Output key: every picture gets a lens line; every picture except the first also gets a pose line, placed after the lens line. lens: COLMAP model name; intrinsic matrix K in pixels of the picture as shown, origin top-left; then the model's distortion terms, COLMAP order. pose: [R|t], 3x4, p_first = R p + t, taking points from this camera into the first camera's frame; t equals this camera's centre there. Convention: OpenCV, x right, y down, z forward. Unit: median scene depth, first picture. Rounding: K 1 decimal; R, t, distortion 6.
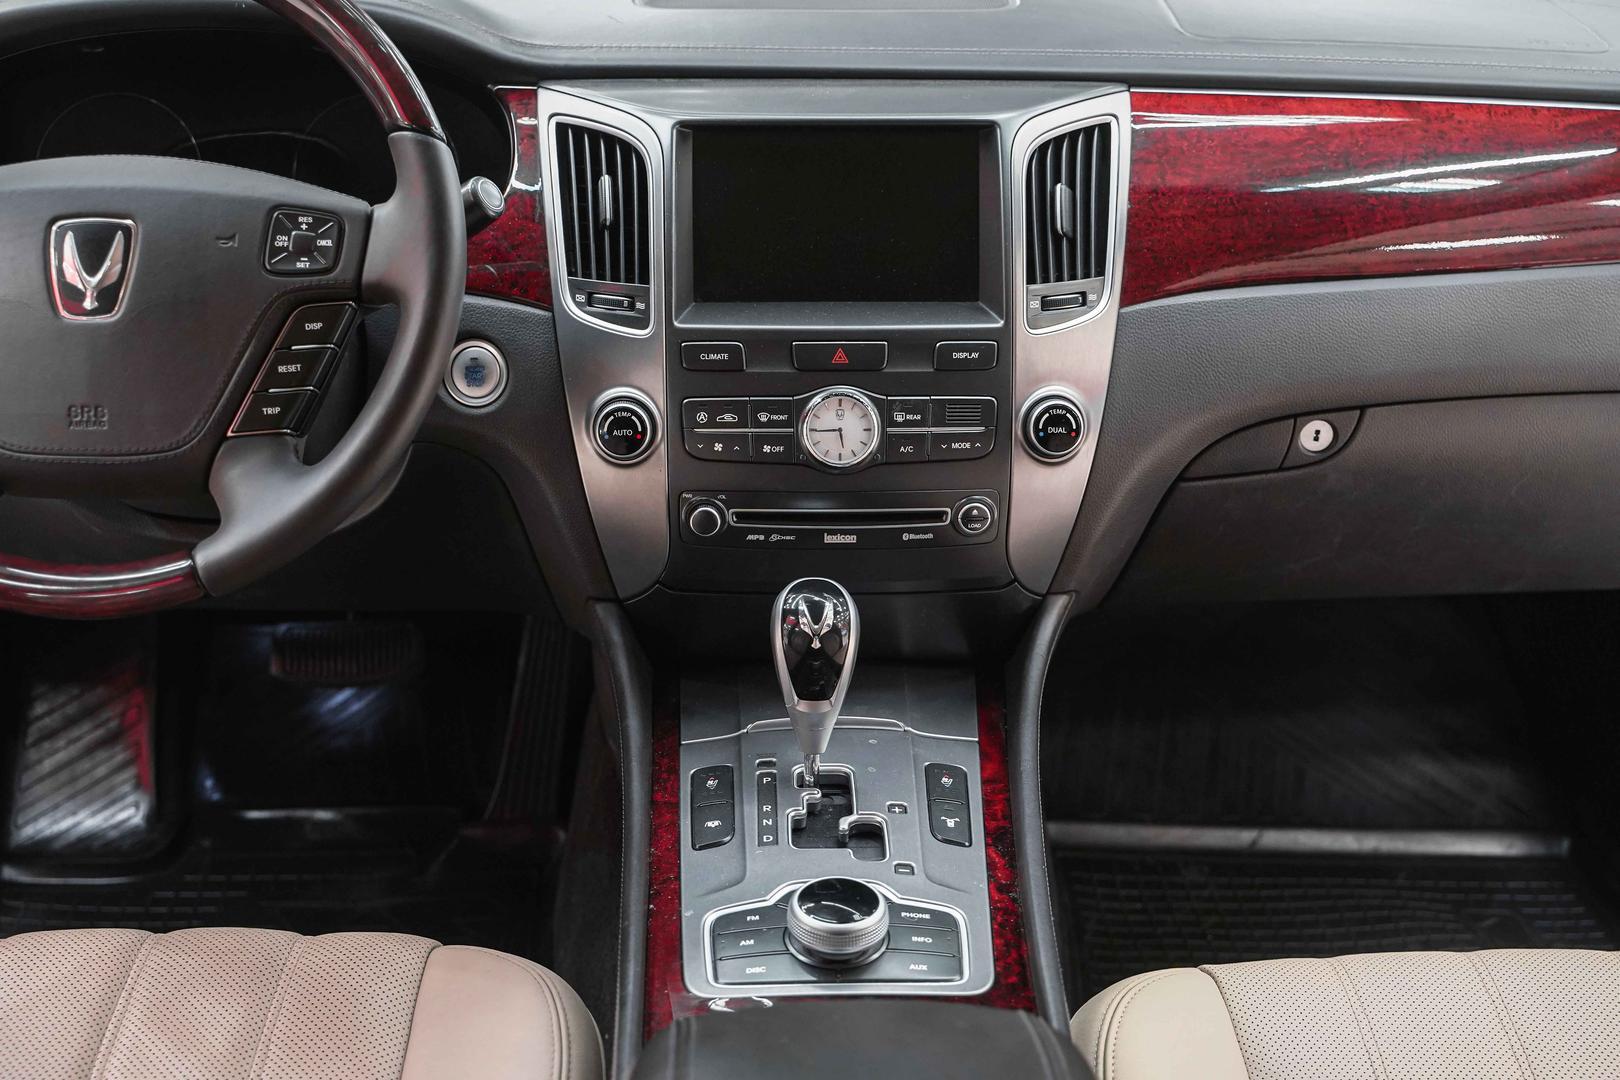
lens RADIAL K [[2066.7, 0, 820.1], [0, 2066.7, 555.8], [0, 0, 1]] dist [-0.014034, 0.000134]
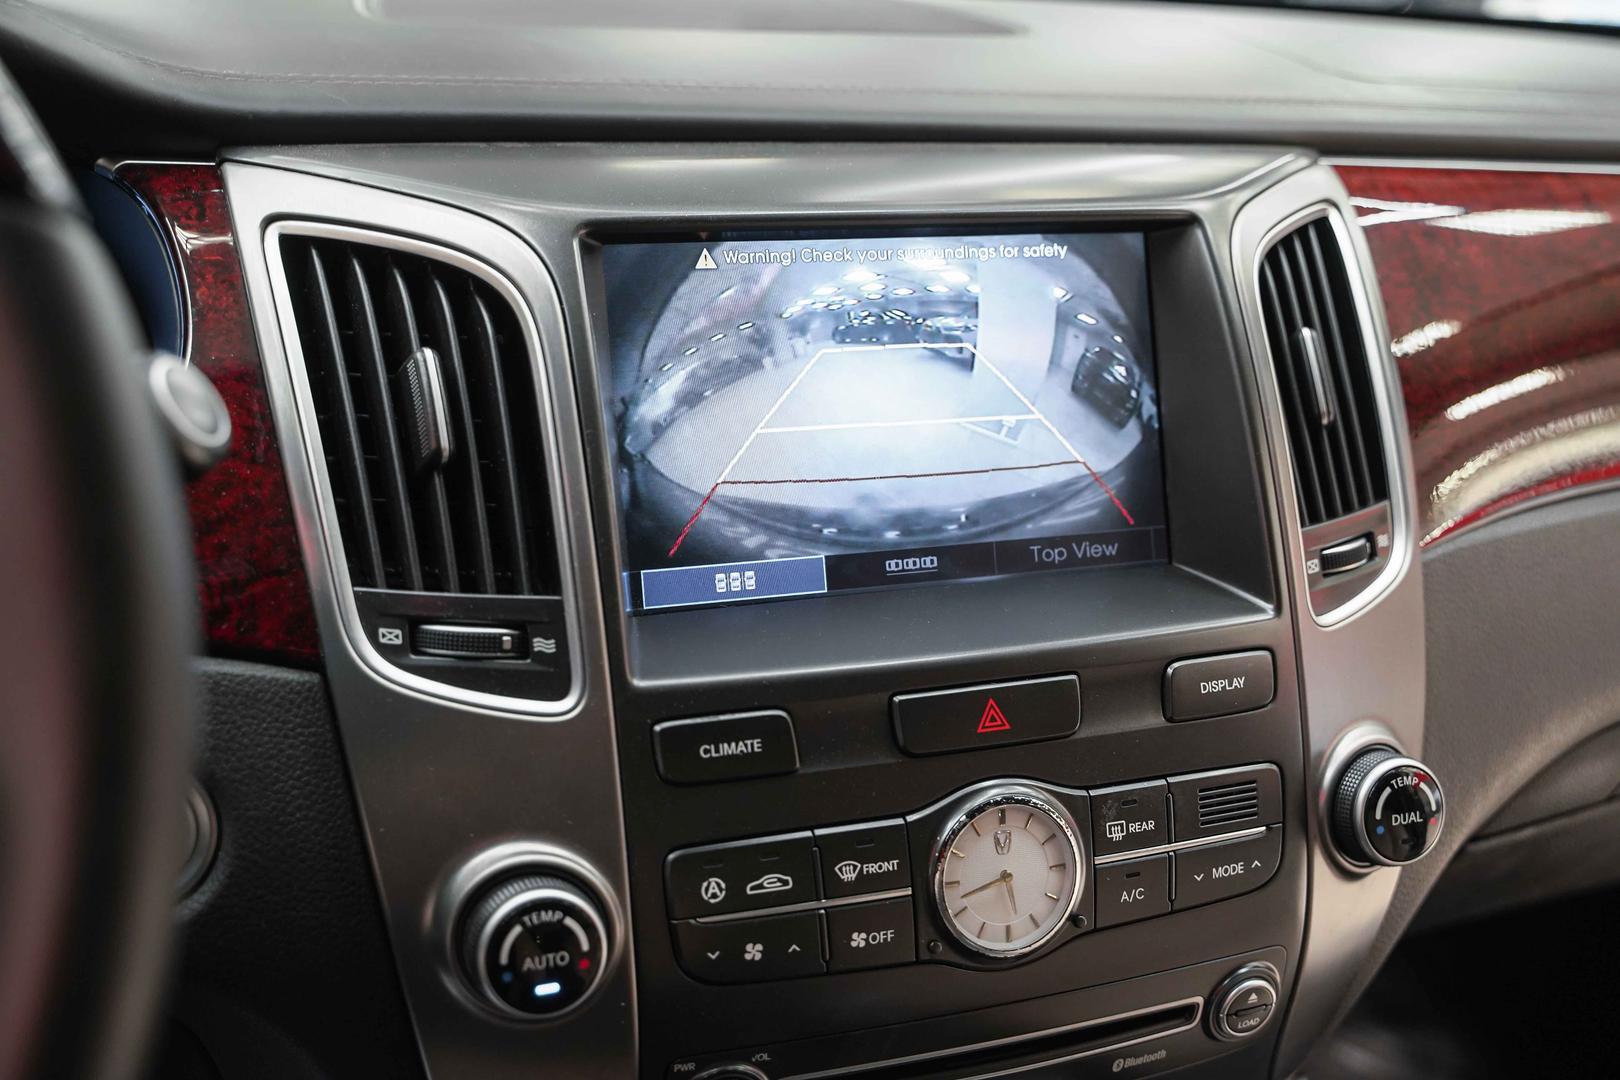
lens RADIAL K [[1719.6, 0, 810.0], [0, 1719.6, 540.0], [0, 0, 1]] dist [-0.002479, -0.001180]
pose [[0.948341, -0.075607, 0.308113, -0.142565], [0.093282, 0.994710, -0.043023, -0.121622], [-0.303230, 0.069542, 0.950376, 0.636702]]
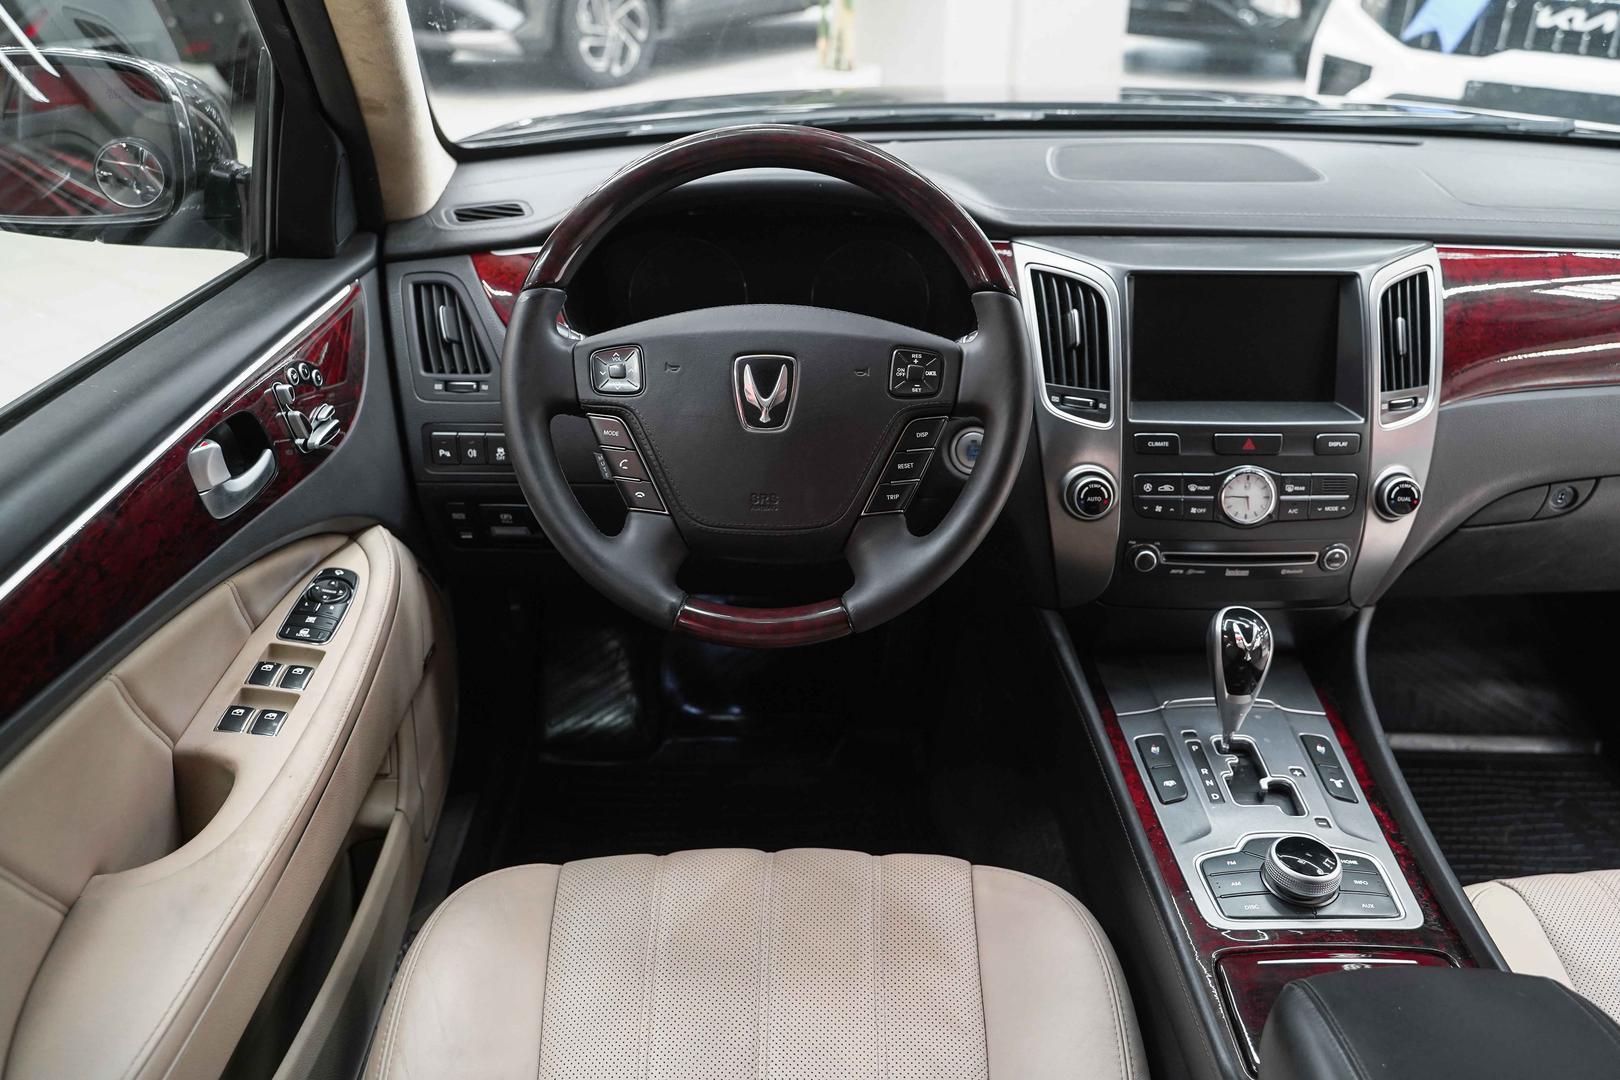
lens RADIAL K [[1300.1, 0, 810.0], [0, 1300.1, 540.0], [0, 0, 1]] dist [-0.014140, 0.004079]
pose [[0.999784, 0.009053, -0.018689, -0.265370], [-0.007966, 0.998319, 0.057415, -0.079174], [0.019178, -0.057254, 0.998175, 0.117856]]
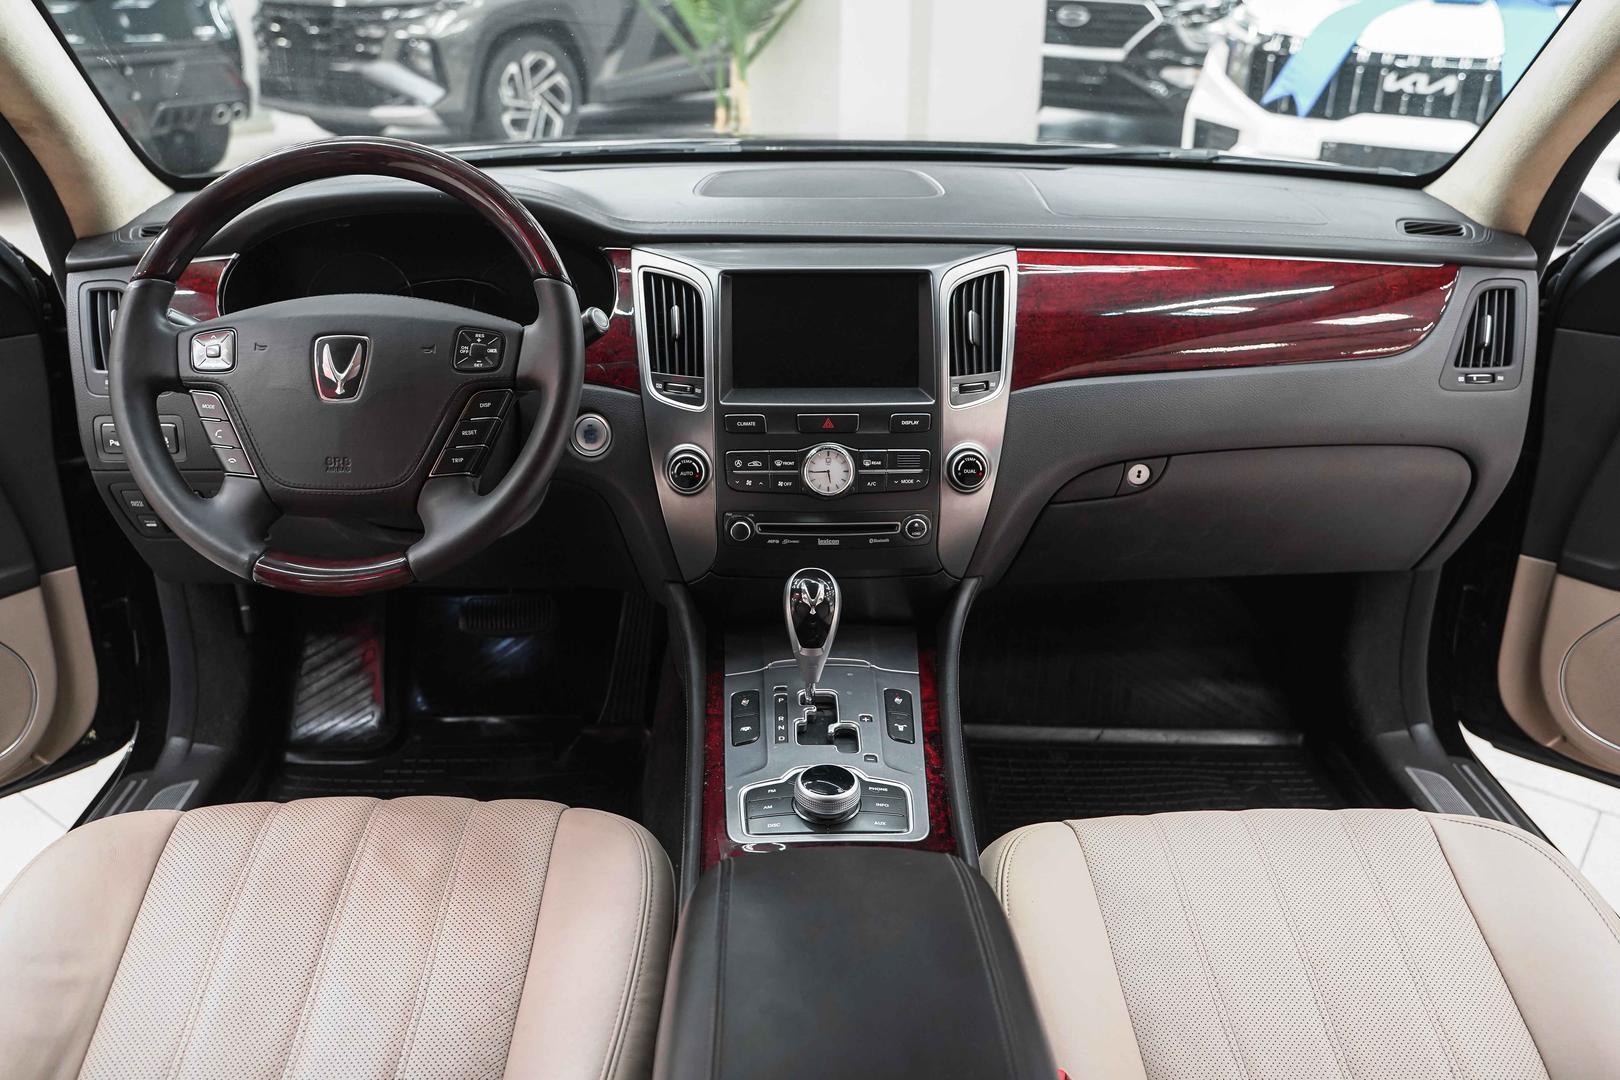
lens RADIAL K [[1331.3, 0, 810.0], [0, 1331.3, 540.0], [0, 0, 1]] dist [-0.020911, -0.003788]
pose [[0.999990, -0.001619, -0.004264, 0.000185], [0.001598, 0.999987, -0.004893, -0.005087], [0.004271, 0.004886, 0.999979, 0.011963]]
